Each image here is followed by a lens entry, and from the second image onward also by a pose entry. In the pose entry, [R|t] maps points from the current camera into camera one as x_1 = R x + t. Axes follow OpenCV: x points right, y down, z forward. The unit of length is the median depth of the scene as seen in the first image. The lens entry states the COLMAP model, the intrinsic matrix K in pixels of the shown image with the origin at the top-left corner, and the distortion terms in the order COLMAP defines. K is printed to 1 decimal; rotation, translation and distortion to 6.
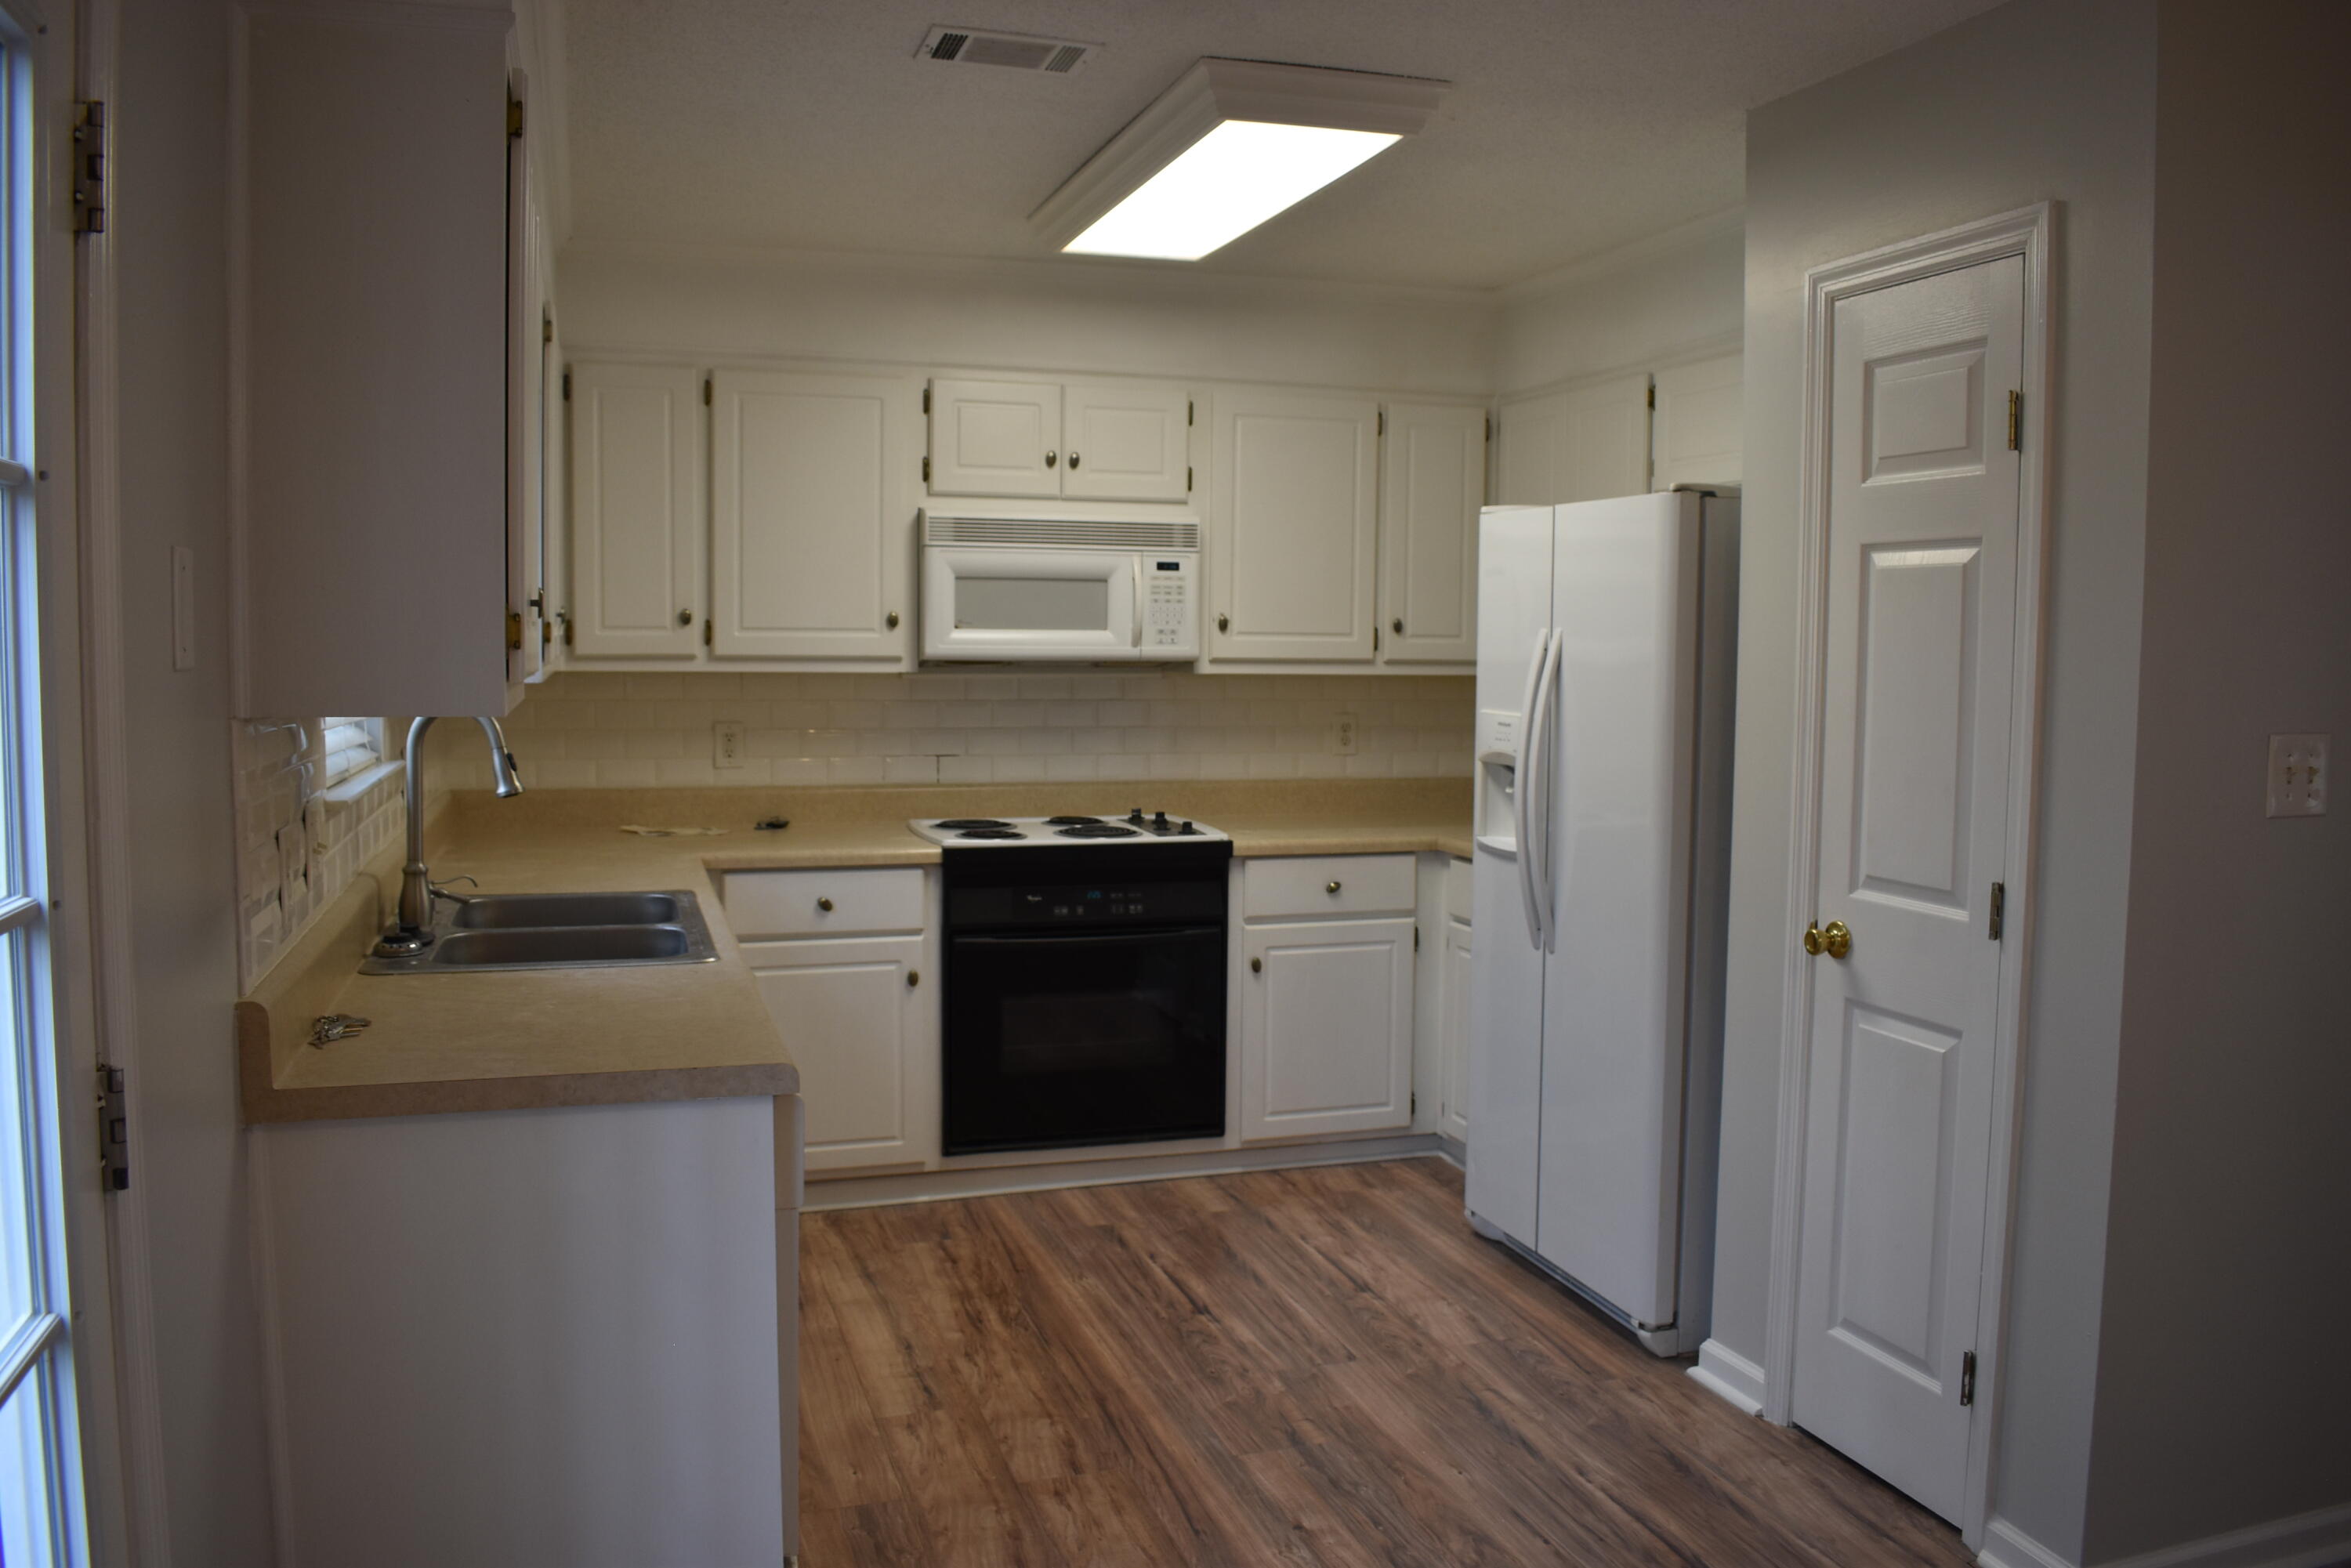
lens RADIAL K [[1822.7, 0, 1171.2], [0, 1822.7, 785.4], [0, 0, 1]] dist [-0.083096, 0.001531]
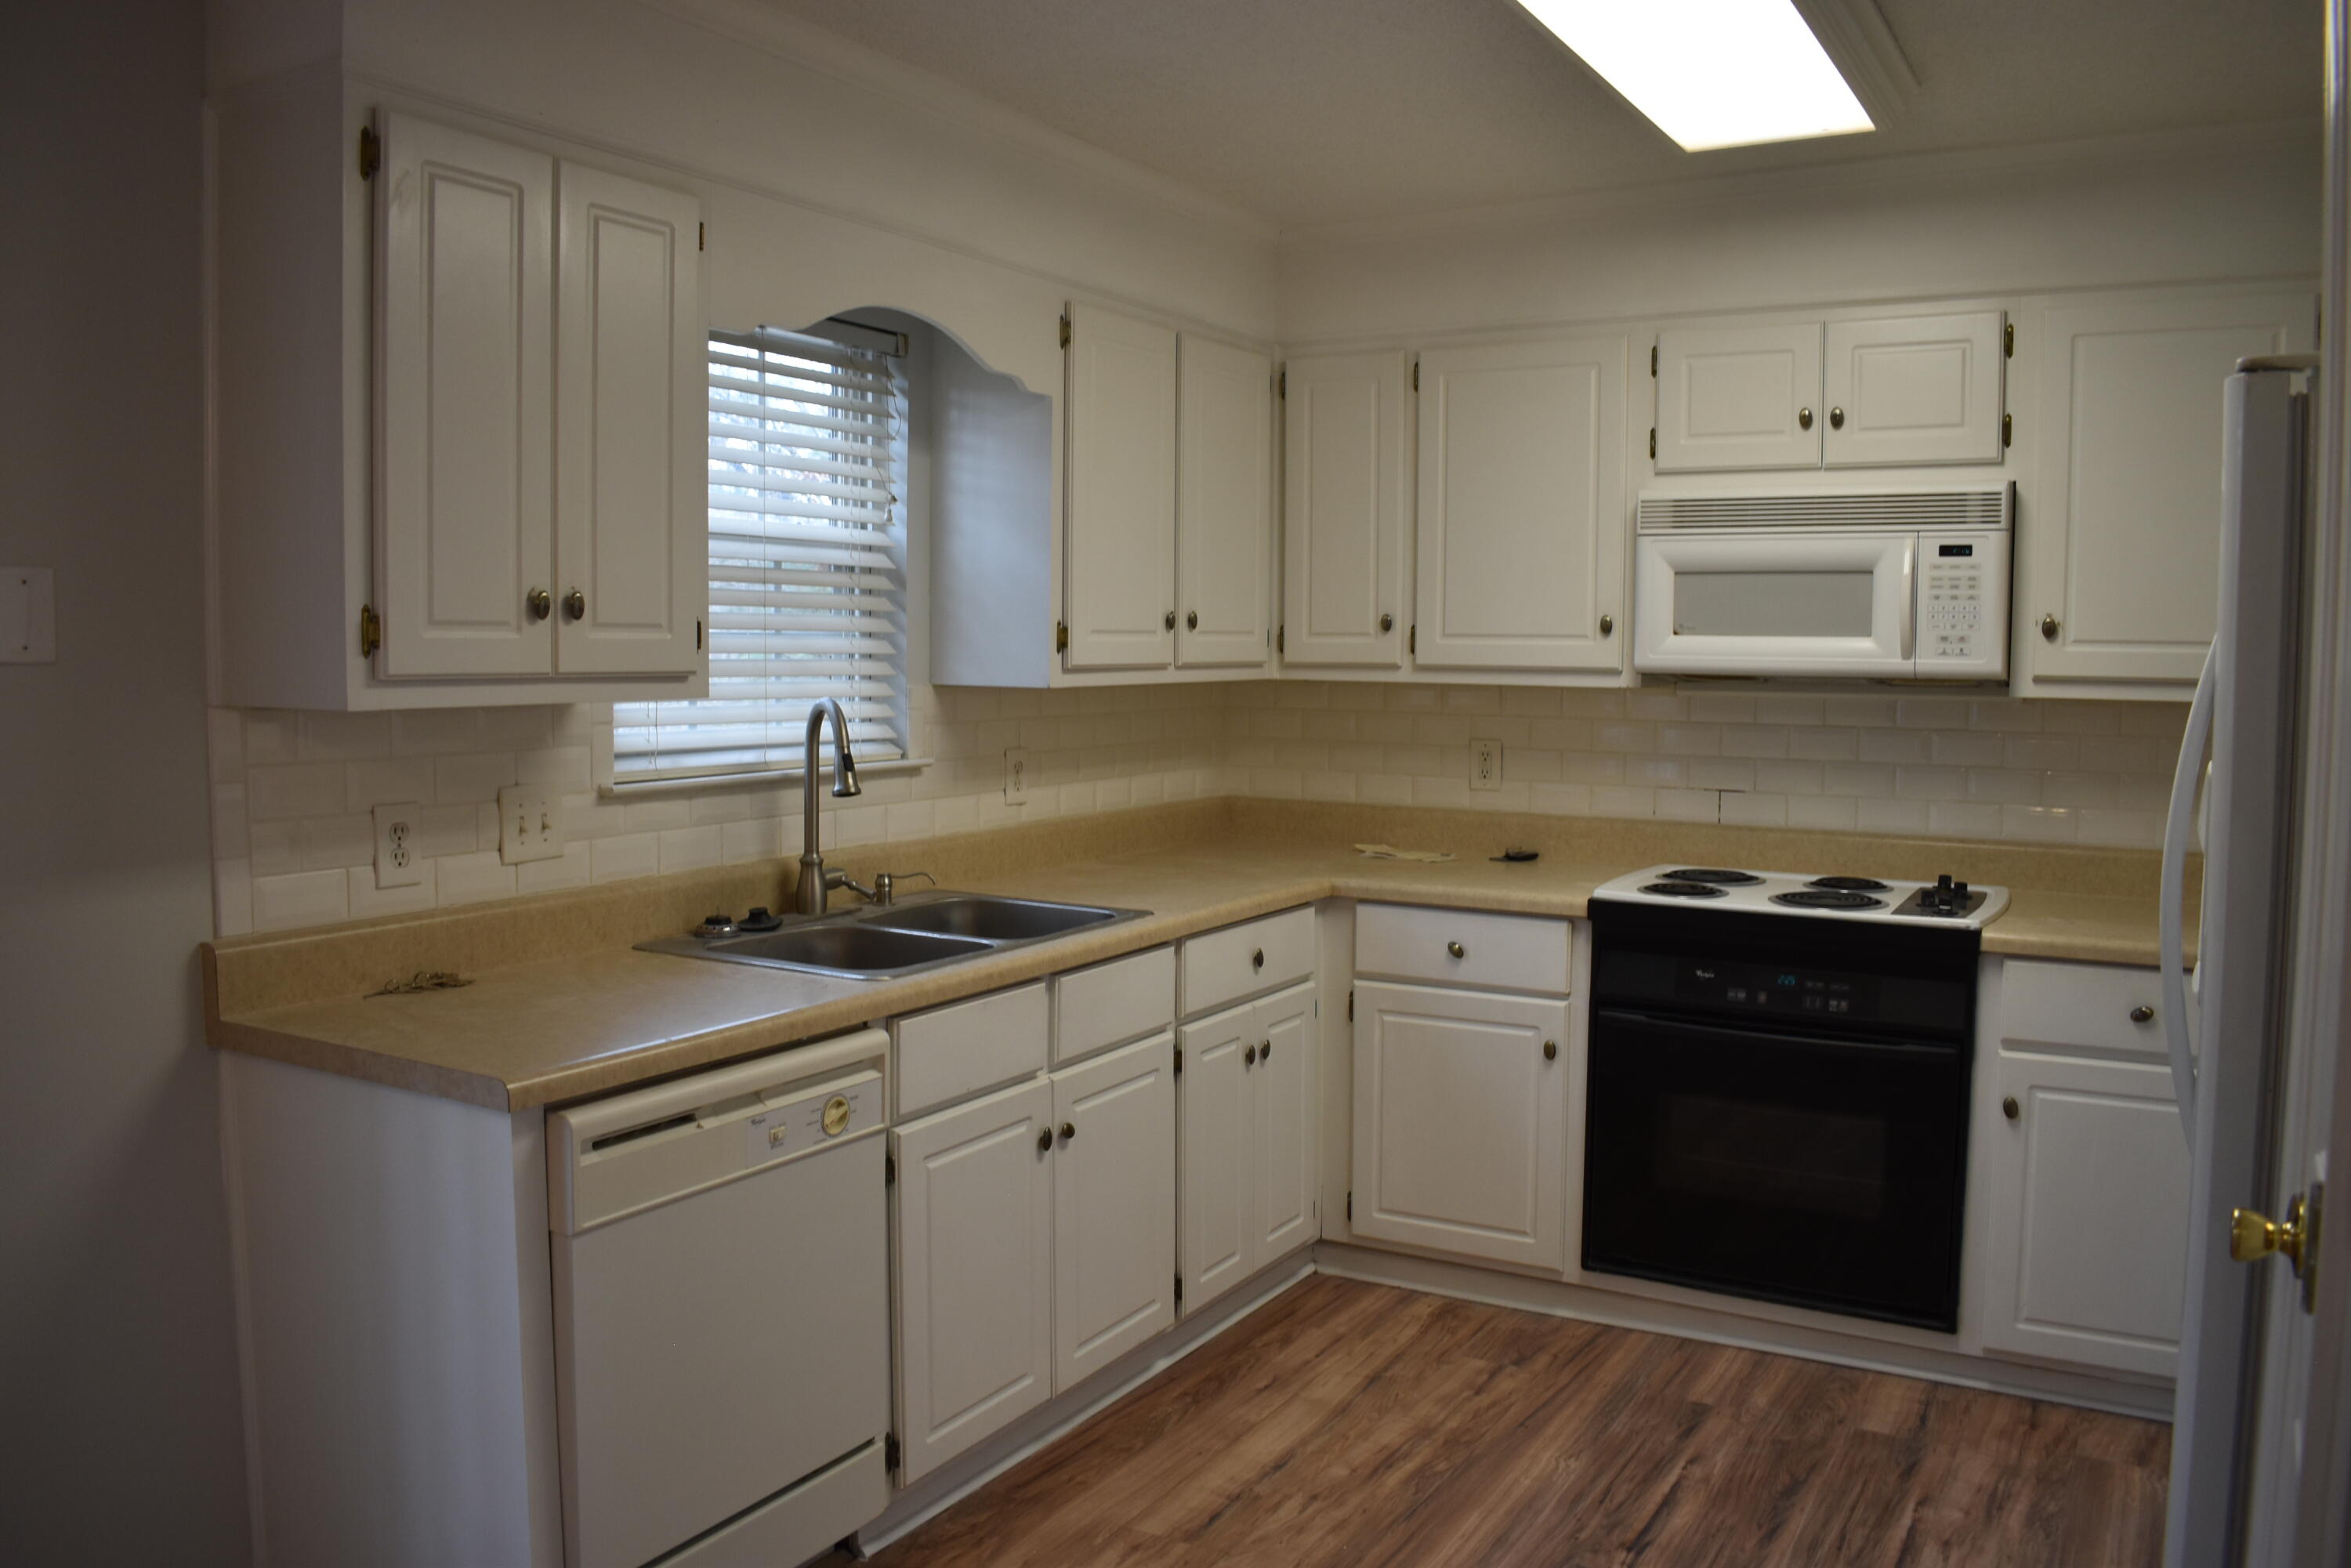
lens RADIAL K [[1822.7, 0, 1178.5], [0, 1822.7, 786.5], [0, 0, 1]] dist [-0.083096, 0.001531]
pose [[0.673135, 0.054364, -0.737519, 0.344768], [-0.061480, 0.997956, 0.017449, -0.019139], [0.736960, 0.033598, 0.675101, 0.295313]]
